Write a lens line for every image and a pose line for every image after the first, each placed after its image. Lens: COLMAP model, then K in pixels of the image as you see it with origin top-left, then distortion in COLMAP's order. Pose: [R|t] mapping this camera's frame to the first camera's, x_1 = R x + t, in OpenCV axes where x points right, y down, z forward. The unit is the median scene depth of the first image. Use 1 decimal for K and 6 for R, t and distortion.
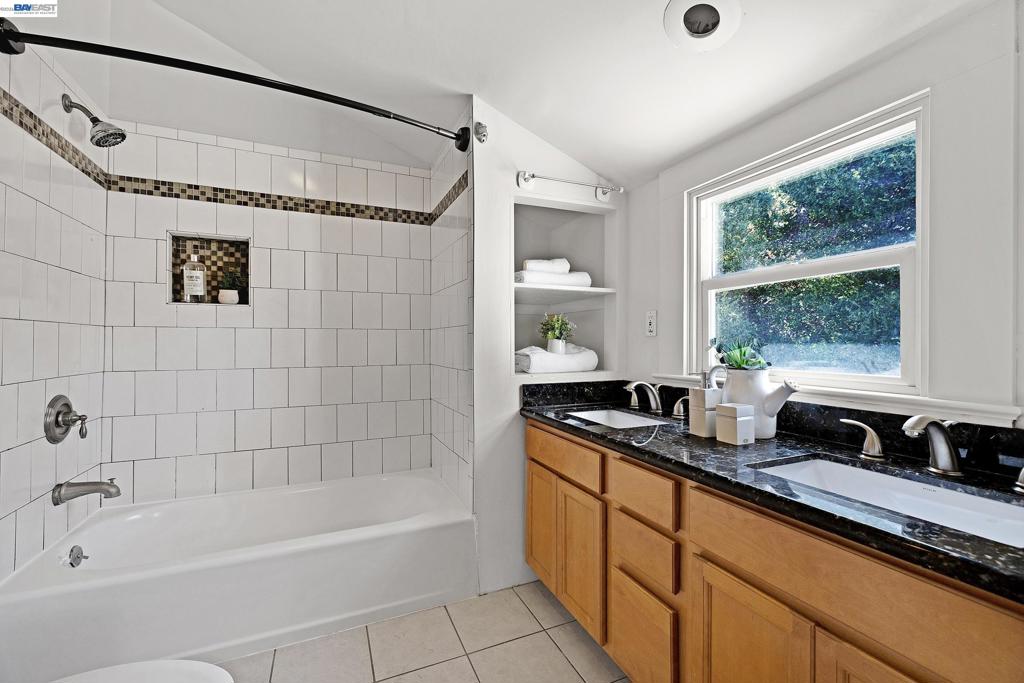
lens RADIAL K [[429.3, 0, 508.0], [0, 429.3, 340.5], [0, 0, 1]] dist [-0.002269, -0.000527]
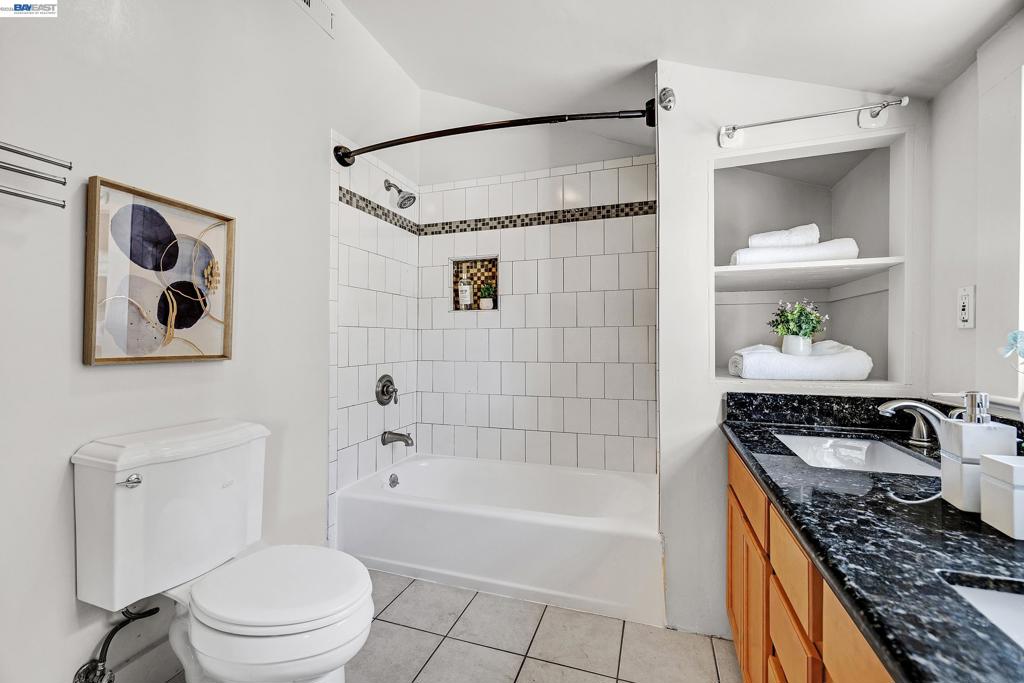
lens RADIAL K [[429.3, 0, 507.8], [0, 429.3, 339.8], [0, 0, 1]] dist [-0.002269, -0.000527]
pose [[0.732923, -0.002340, -0.680308, 0.261522], [0.006334, 0.999974, 0.003384, -0.000543], [0.680283, -0.006789, 0.732918, 0.124360]]
